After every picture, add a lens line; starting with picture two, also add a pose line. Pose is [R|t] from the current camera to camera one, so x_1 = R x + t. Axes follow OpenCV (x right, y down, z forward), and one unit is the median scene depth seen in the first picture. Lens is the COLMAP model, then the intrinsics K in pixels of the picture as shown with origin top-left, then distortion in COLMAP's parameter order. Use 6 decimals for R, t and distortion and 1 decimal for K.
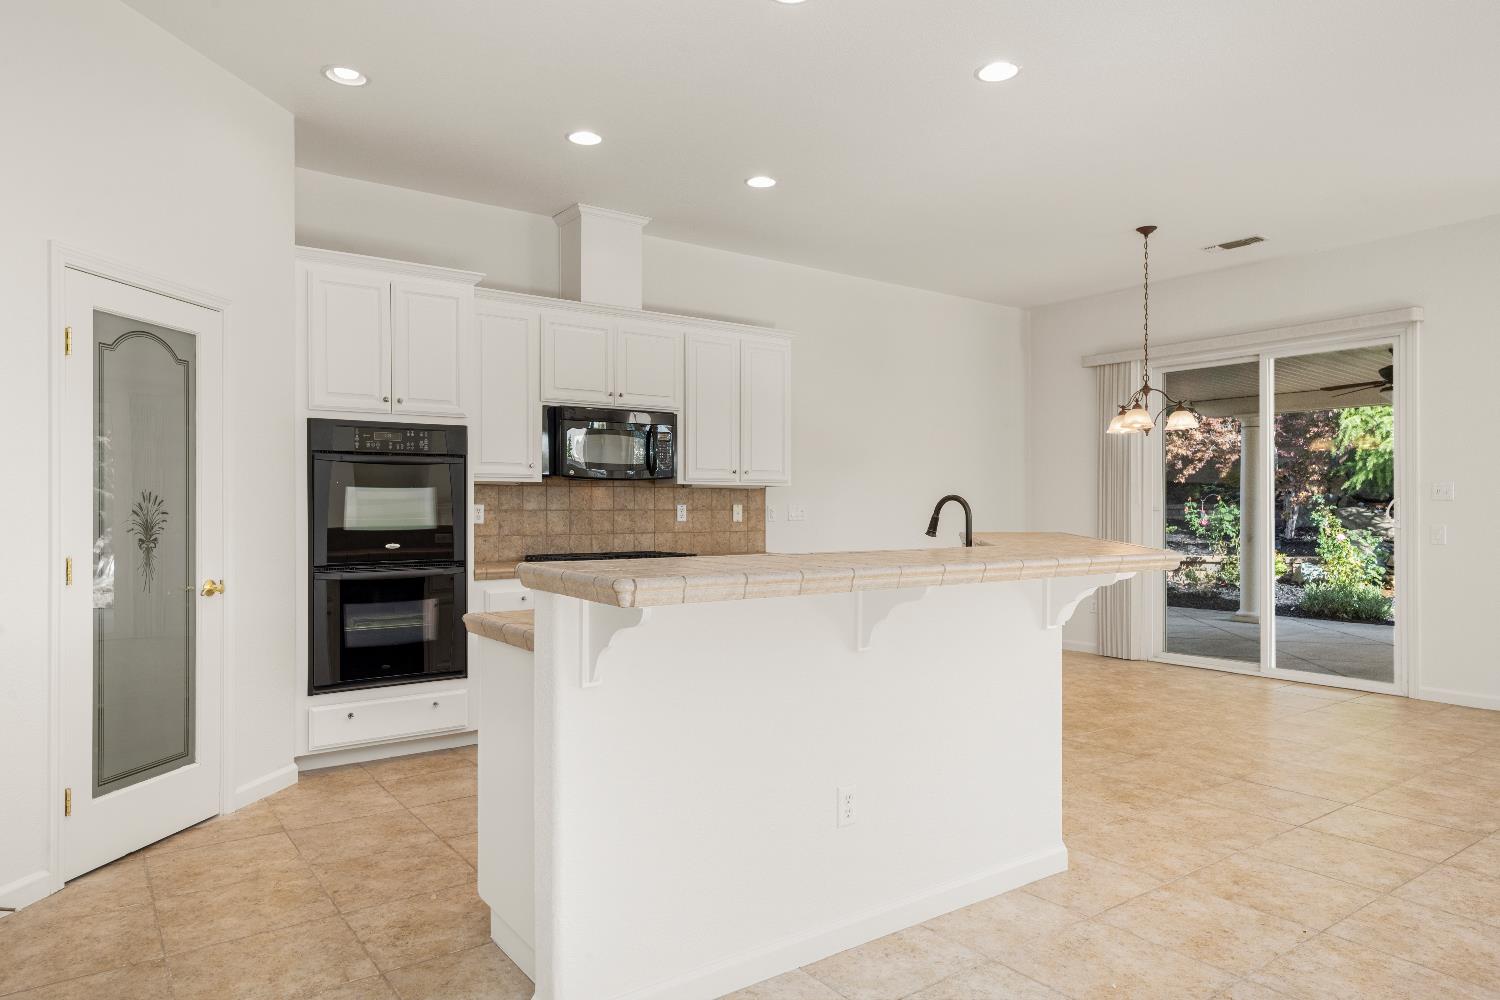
lens RADIAL K [[929.3, 0, 750.0], [0, 929.3, 500.0], [0, 0, 1]] dist [0.000539, 0.000363]
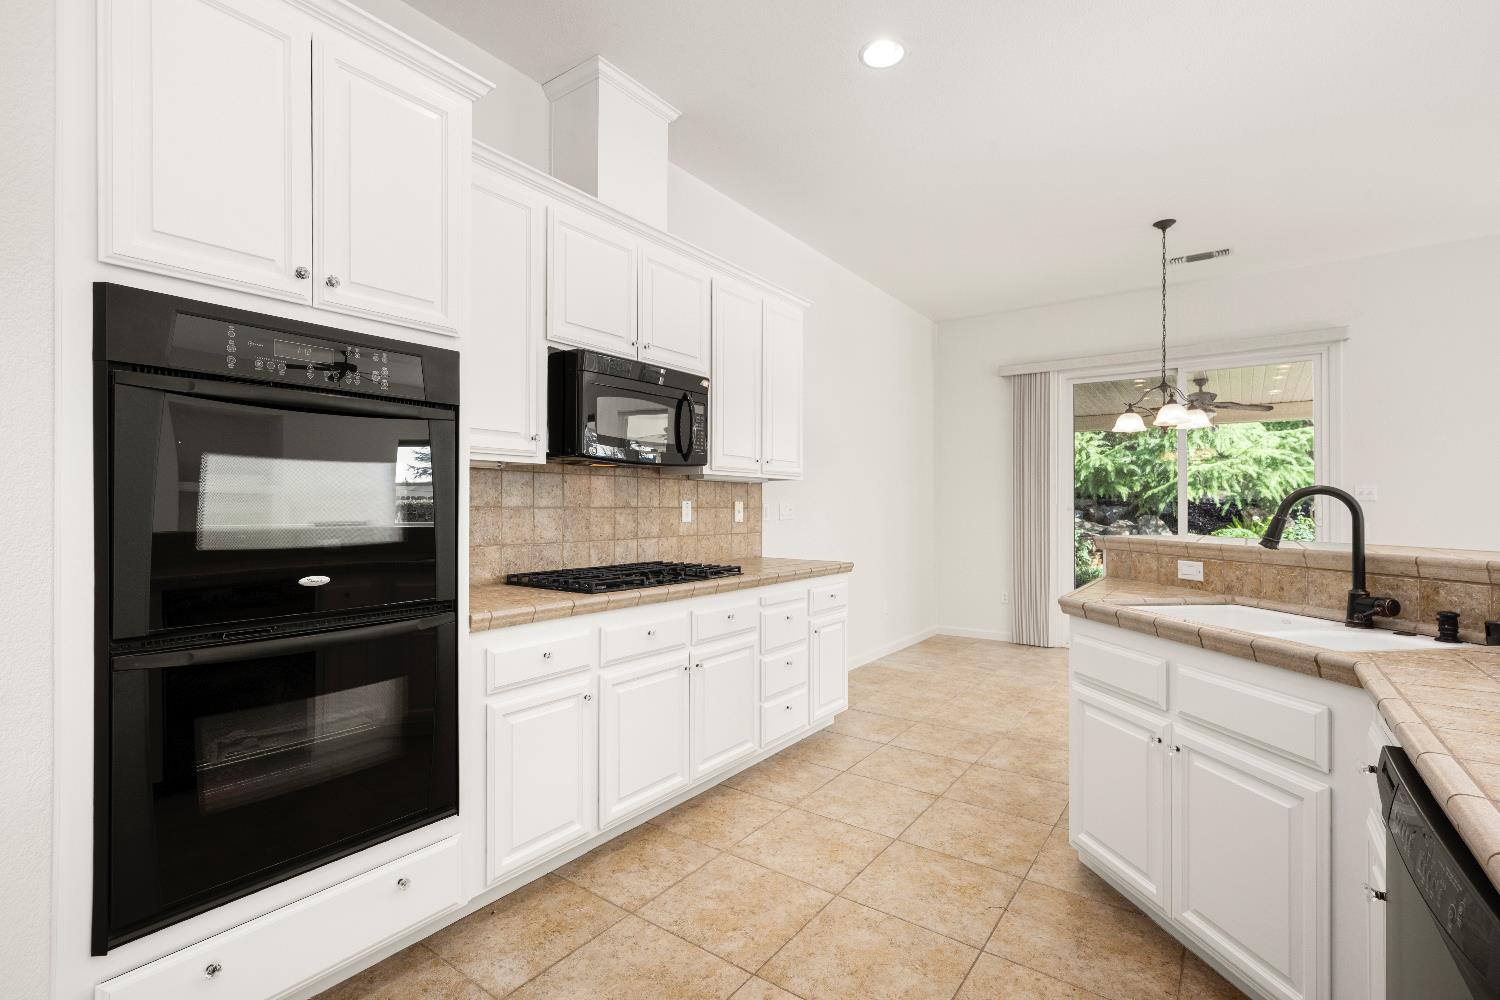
lens RADIAL K [[678.2, 0, 750.0], [0, 678.2, 500.0], [0, 0, 1]] dist [-0.004030, -0.000692]
pose [[0.950426, 0.005279, 0.310905, -0.225601], [-0.004476, 0.999985, -0.003298, 0.006460], [-0.310917, 0.001743, 0.950435, 0.482072]]
